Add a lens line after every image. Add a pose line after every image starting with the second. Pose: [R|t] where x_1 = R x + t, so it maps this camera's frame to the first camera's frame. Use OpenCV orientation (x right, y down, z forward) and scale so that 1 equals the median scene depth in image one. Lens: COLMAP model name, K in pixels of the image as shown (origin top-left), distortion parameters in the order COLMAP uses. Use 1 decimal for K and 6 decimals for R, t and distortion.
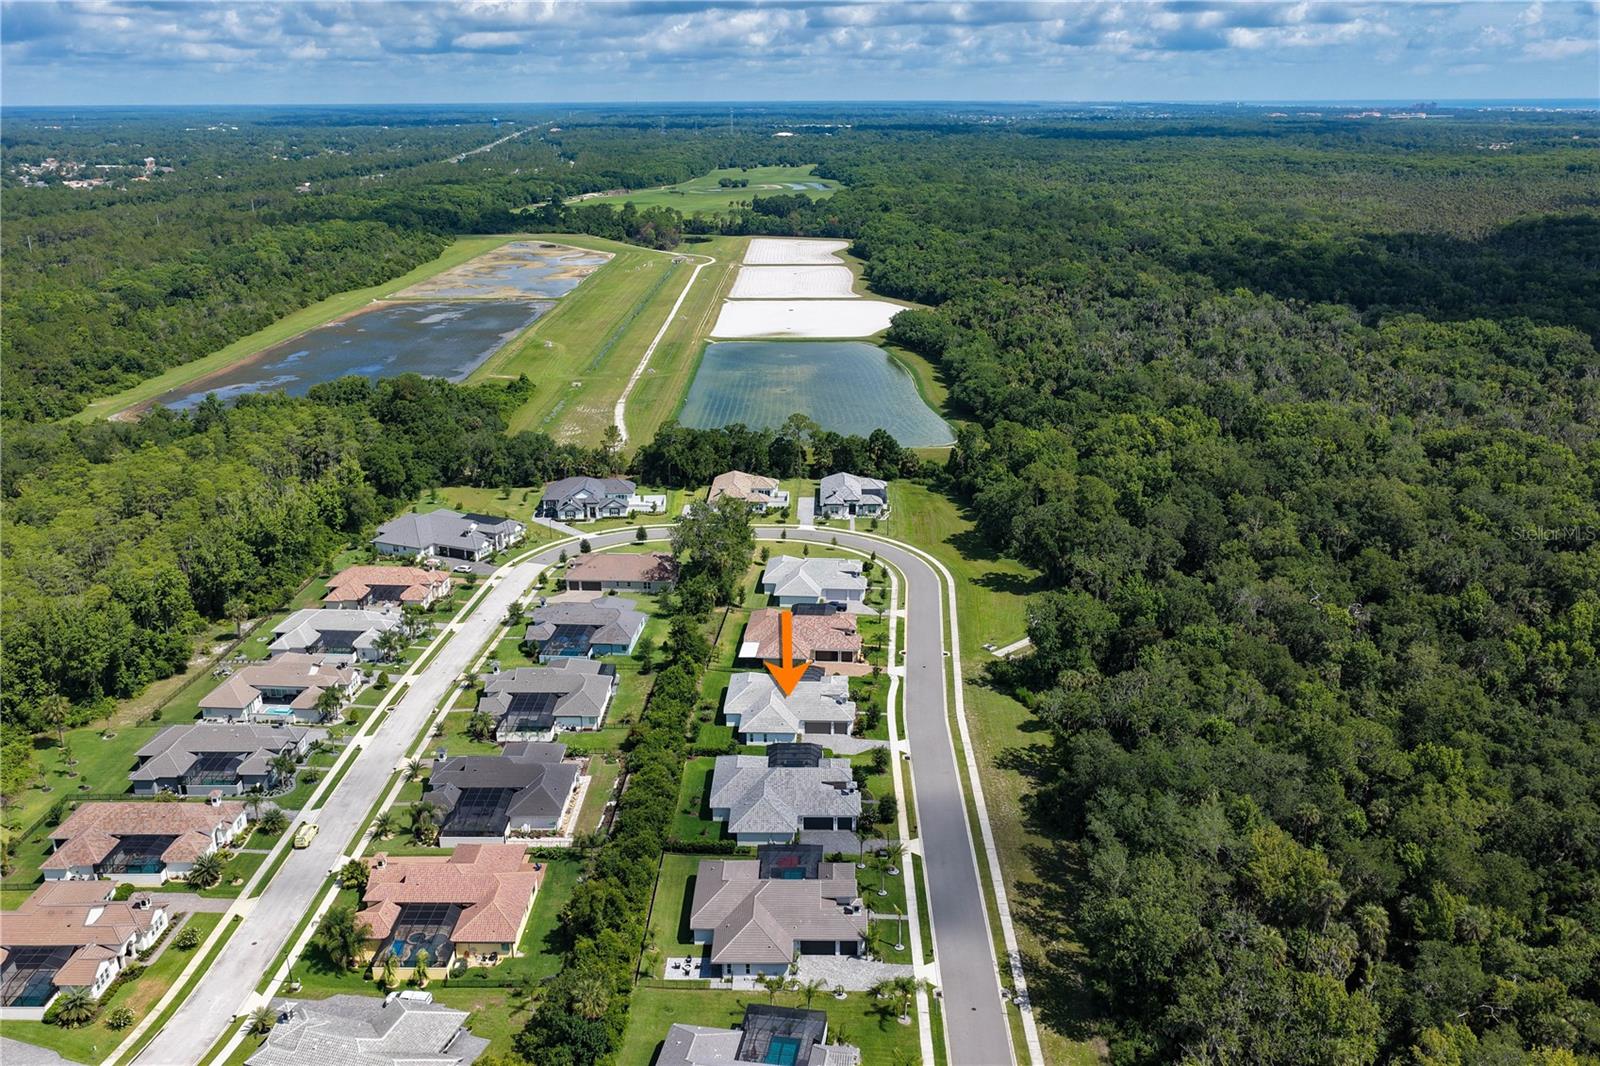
lens RADIAL K [[1365.3, 0, 800.0], [0, 1365.3, 533.0], [0, 0, 1]] dist [-0.001293, 0.016738]
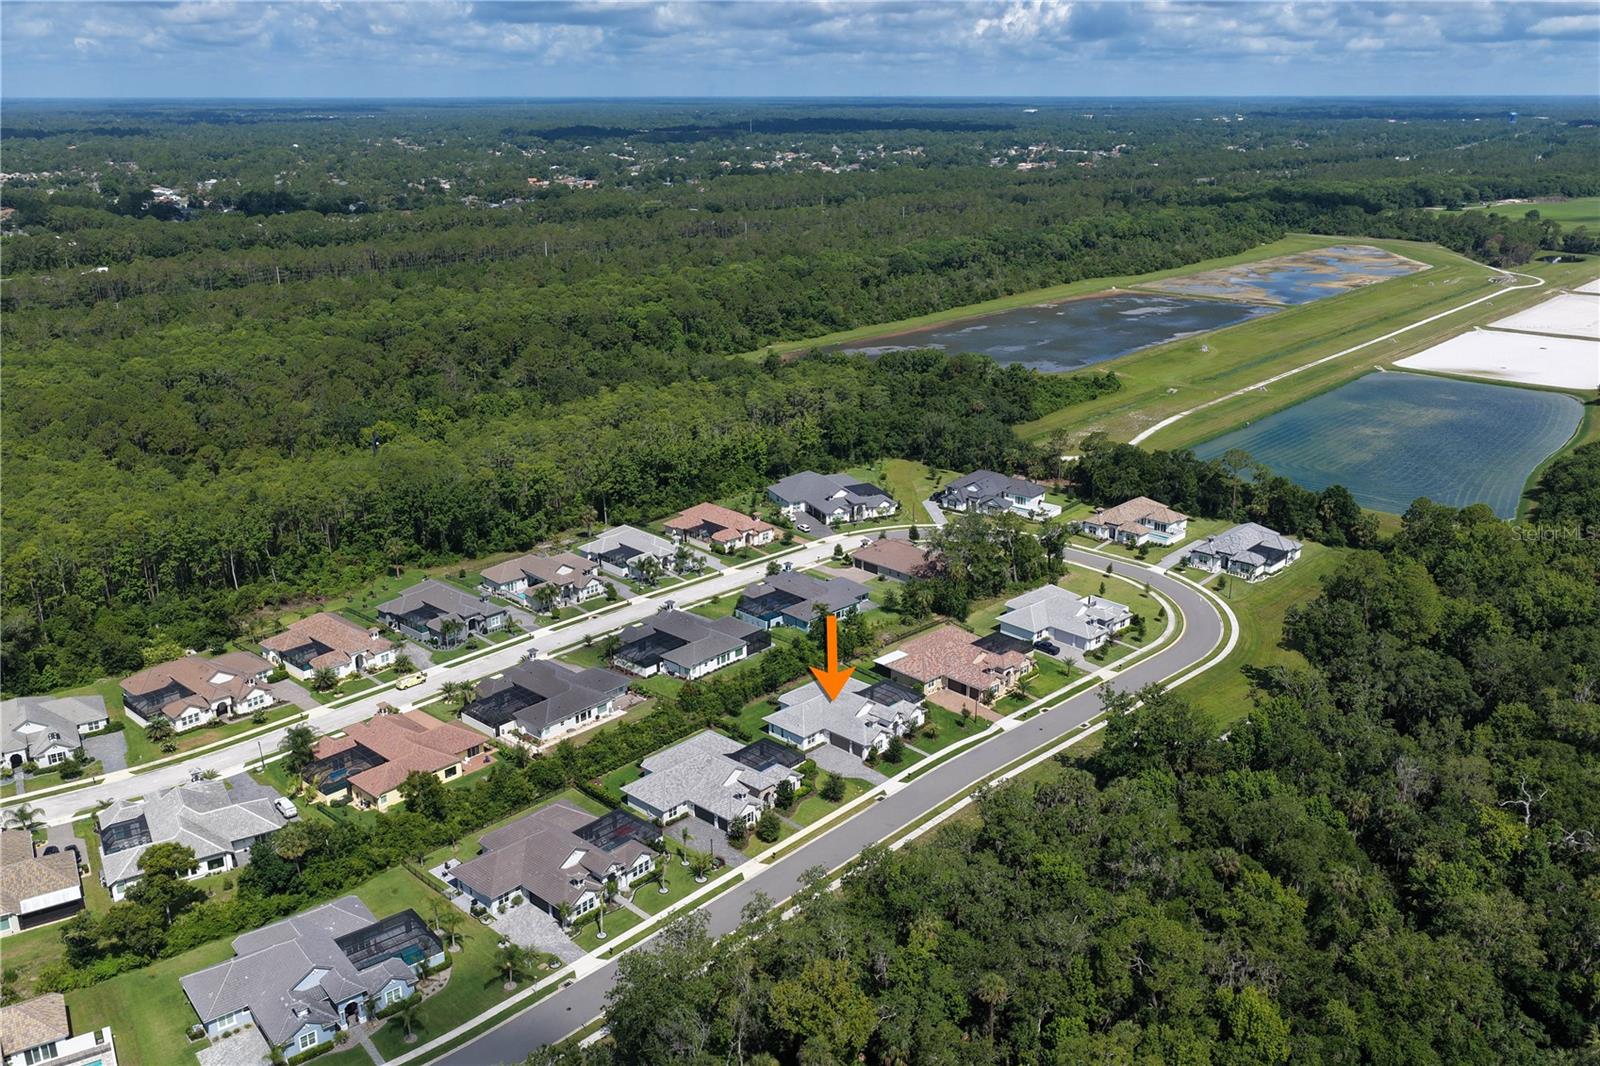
lens RADIAL K [[1365.3, 0, 800.0], [0, 1365.3, 533.0], [0, 0, 1]] dist [-0.001293, 0.016738]
pose [[0.738596, 0.212256, -0.639862, 0.415244], [-0.208866, 0.974487, 0.082163, -0.054102], [0.640977, 0.072960, 0.764085, 0.165030]]
